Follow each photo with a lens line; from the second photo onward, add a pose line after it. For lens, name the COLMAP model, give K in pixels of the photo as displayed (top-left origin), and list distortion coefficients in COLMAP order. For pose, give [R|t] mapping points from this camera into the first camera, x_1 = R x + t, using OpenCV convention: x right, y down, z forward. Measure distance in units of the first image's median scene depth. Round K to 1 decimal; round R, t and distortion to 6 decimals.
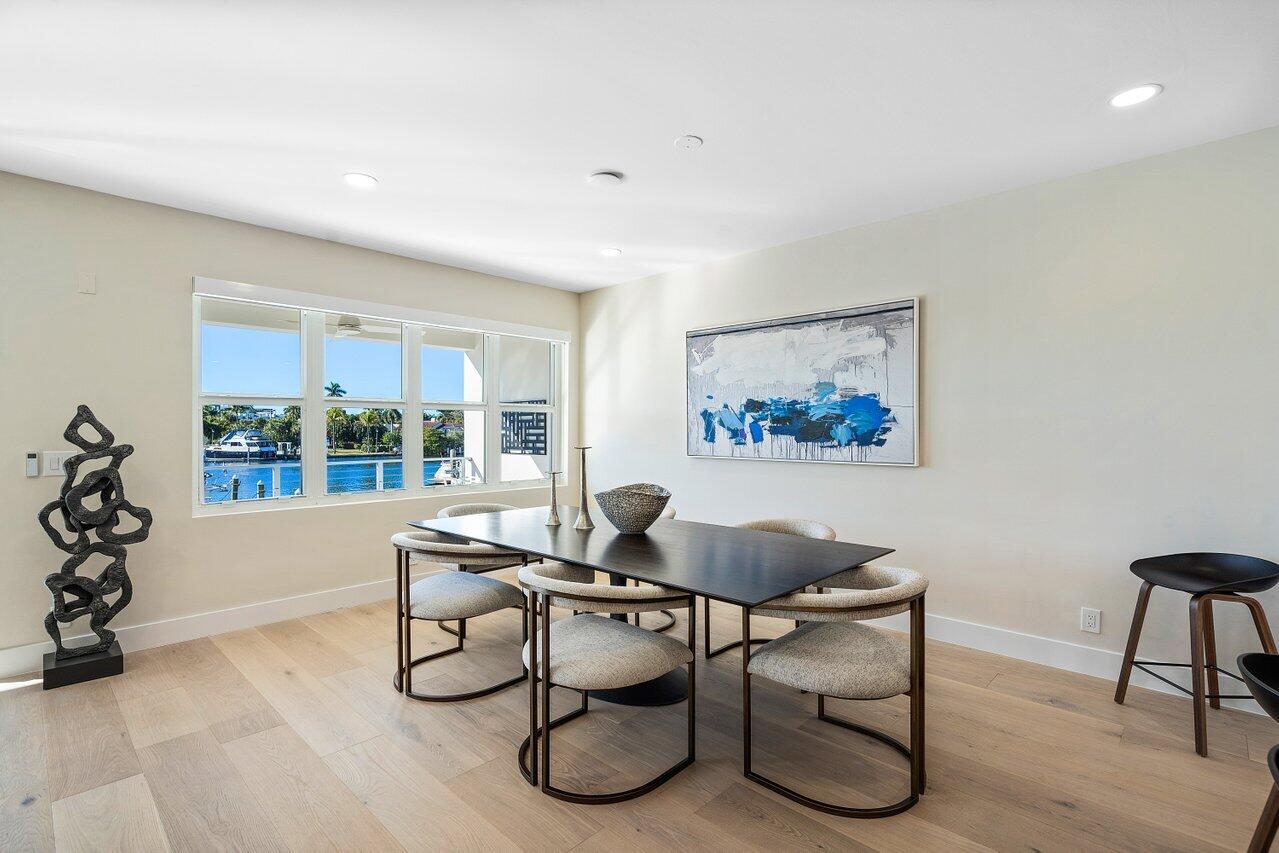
lens RADIAL K [[589.2, 0, 628.3], [0, 589.2, 439.2], [0, 0, 1]] dist [-0.000585, -0.001418]
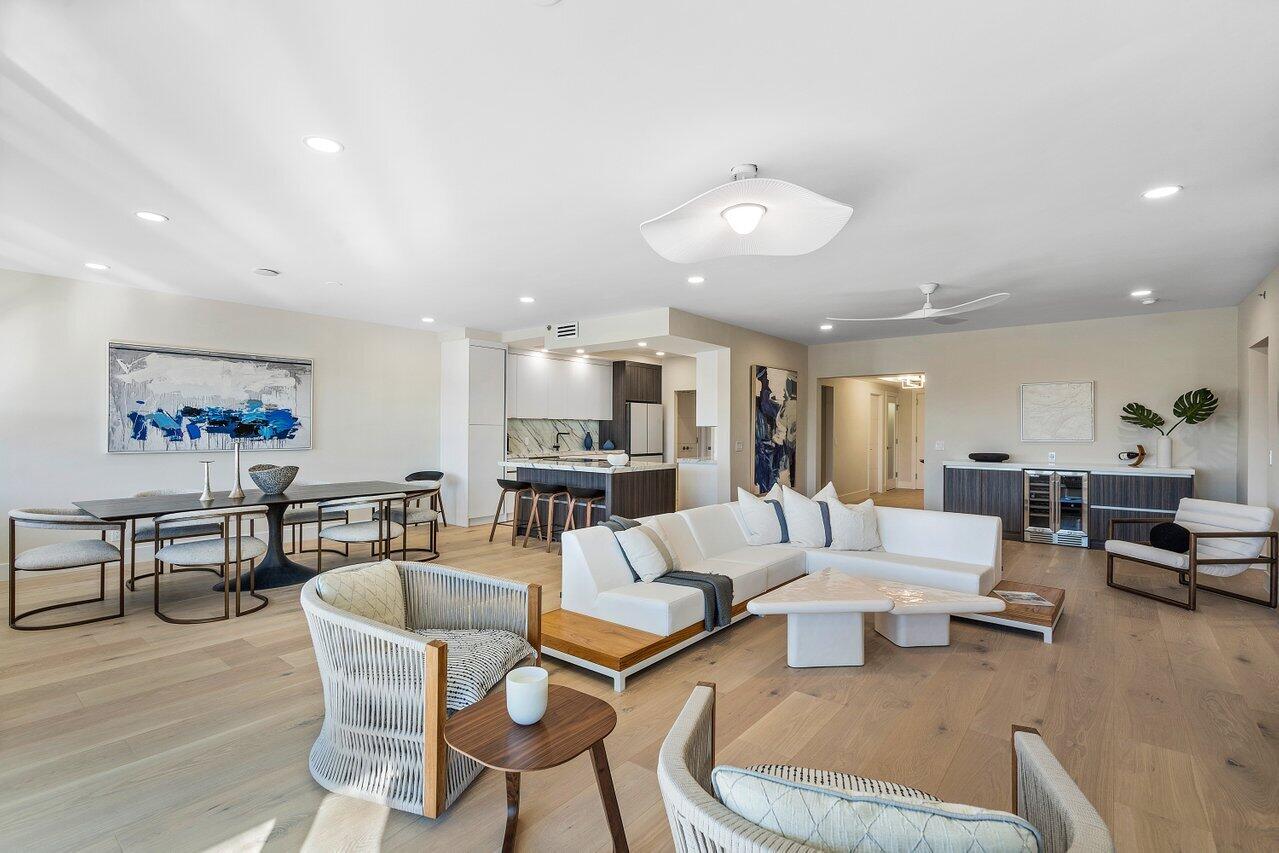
lens RADIAL K [[589.2, 0, 634.2], [0, 589.2, 421.8], [0, 0, 1]] dist [-0.000585, -0.001418]
pose [[-0.054821, 0.003120, 0.998491, -1.292545], [0.001352, 0.999994, -0.003051, -0.030775], [-0.998495, 0.001183, -0.054824, 0.067262]]
